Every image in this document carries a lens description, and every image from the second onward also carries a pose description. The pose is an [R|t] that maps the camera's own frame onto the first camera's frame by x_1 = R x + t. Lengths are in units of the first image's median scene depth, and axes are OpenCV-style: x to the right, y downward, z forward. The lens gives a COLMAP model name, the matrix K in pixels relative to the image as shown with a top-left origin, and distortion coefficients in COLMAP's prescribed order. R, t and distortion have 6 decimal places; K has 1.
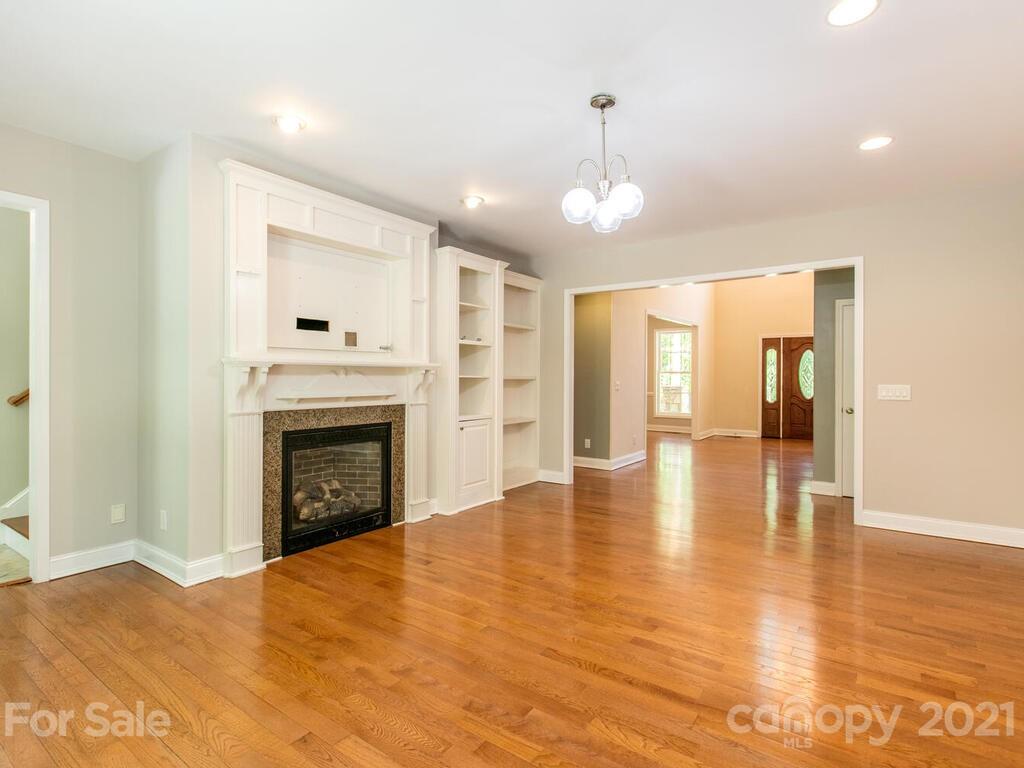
lens RADIAL K [[519.2, 0, 510.7], [0, 519.2, 388.6], [0, 0, 1]] dist [0.001048, 0.000625]
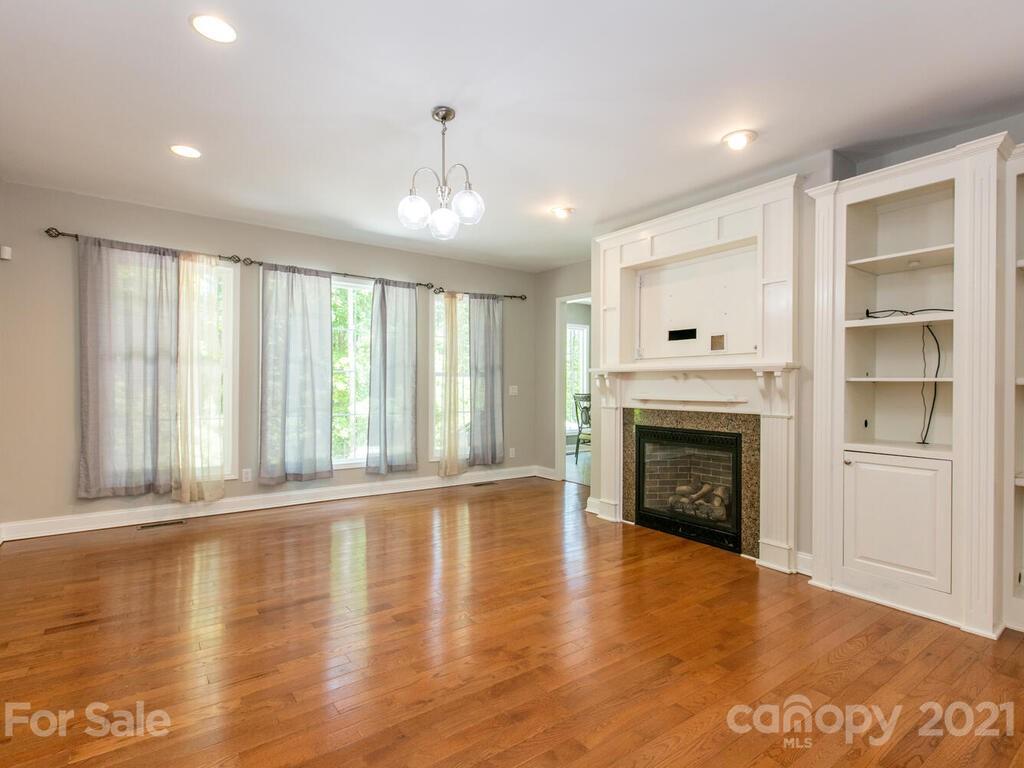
lens RADIAL K [[519.2, 0, 510.7], [0, 519.2, 388.6], [0, 0, 1]] dist [0.001048, 0.000625]
pose [[-0.315143, 0.004374, -0.949034, 0.741202], [-0.023400, 0.999650, 0.012378, -0.012606], [0.948756, 0.026108, -0.314930, 0.952324]]
